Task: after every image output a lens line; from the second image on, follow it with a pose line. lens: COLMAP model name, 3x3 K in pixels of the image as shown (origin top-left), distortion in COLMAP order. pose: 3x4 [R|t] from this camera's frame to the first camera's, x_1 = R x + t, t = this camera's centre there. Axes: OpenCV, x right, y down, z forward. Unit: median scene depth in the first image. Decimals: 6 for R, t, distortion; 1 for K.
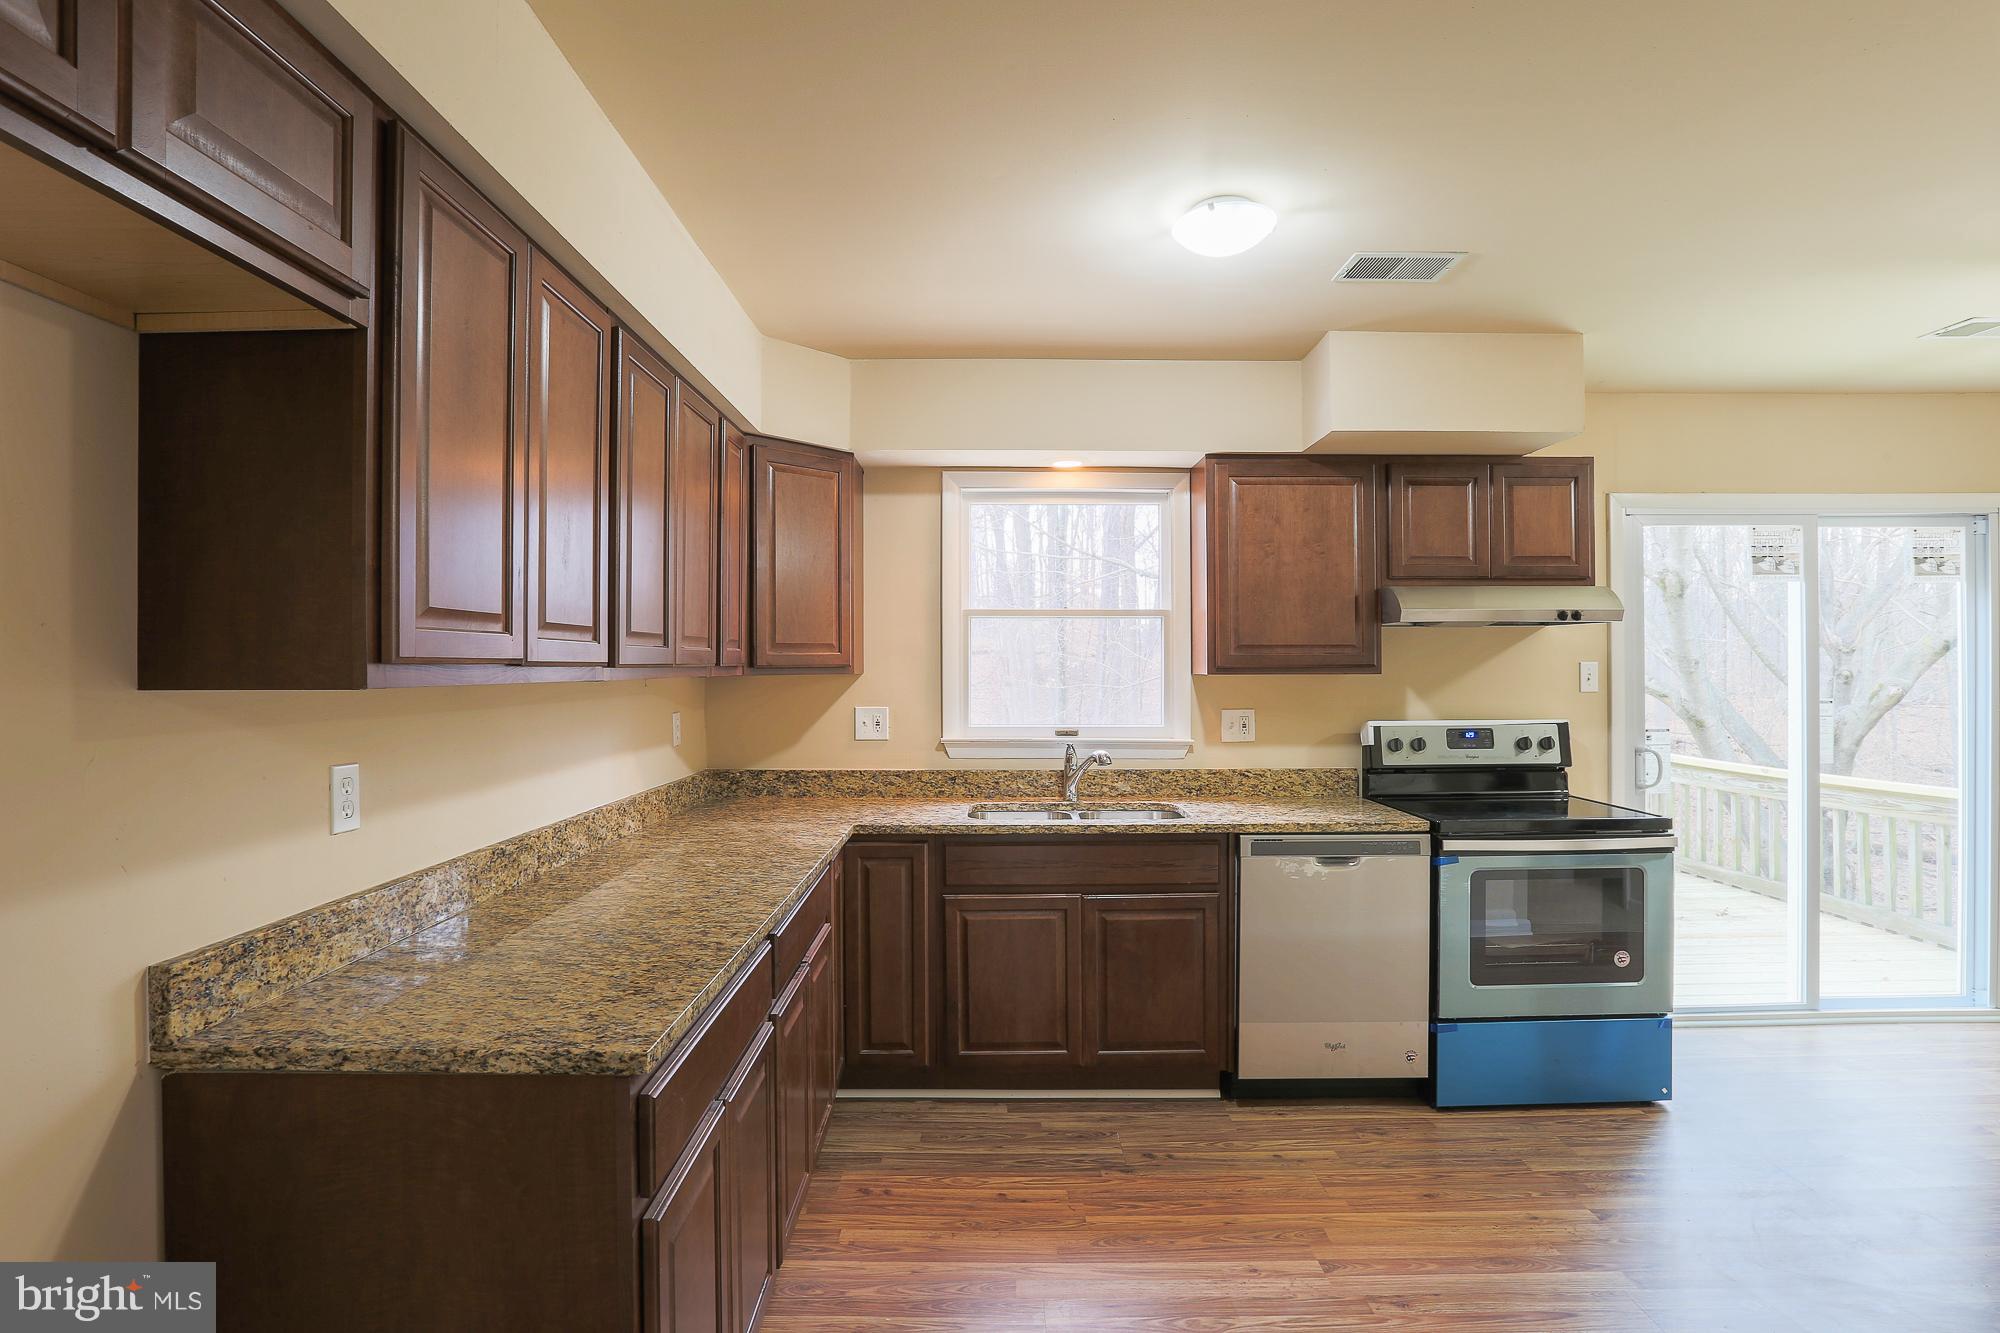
lens RADIAL K [[986.0, 0, 990.0], [0, 986.0, 659.6], [0, 0, 1]] dist [-0.070451, 0.031124]
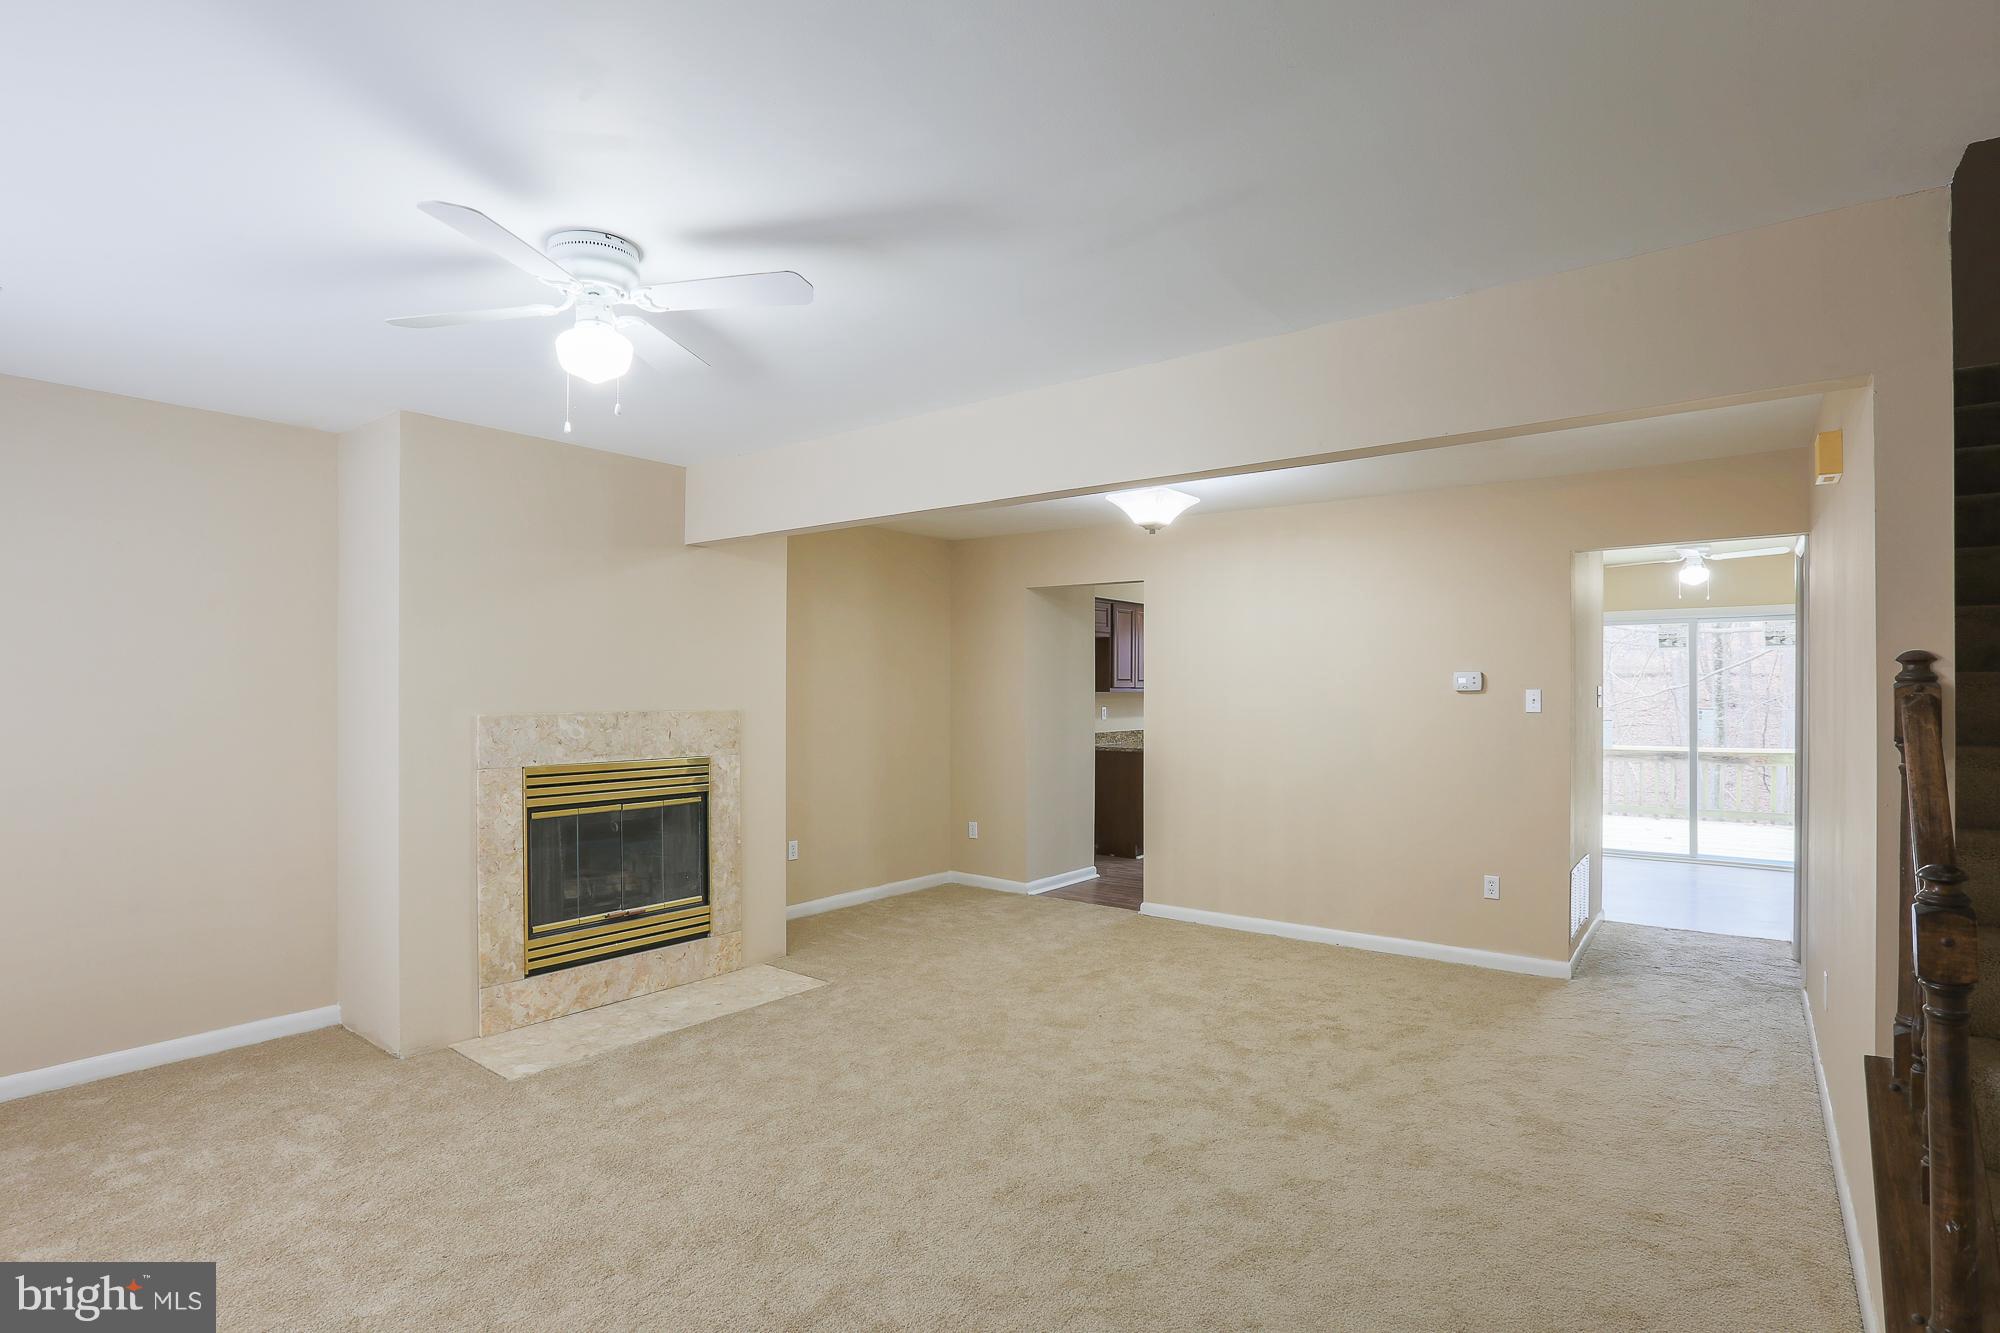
lens RADIAL K [[997.2, 0, 987.9], [0, 997.2, 668.4], [0, 0, 1]] dist [-0.057230, 0.023215]
pose [[0.791247, -0.006657, -0.611460, 1.033723], [-0.001437, 0.999918, -0.012745, -0.014843], [0.611495, 0.010962, 0.791172, -1.765321]]
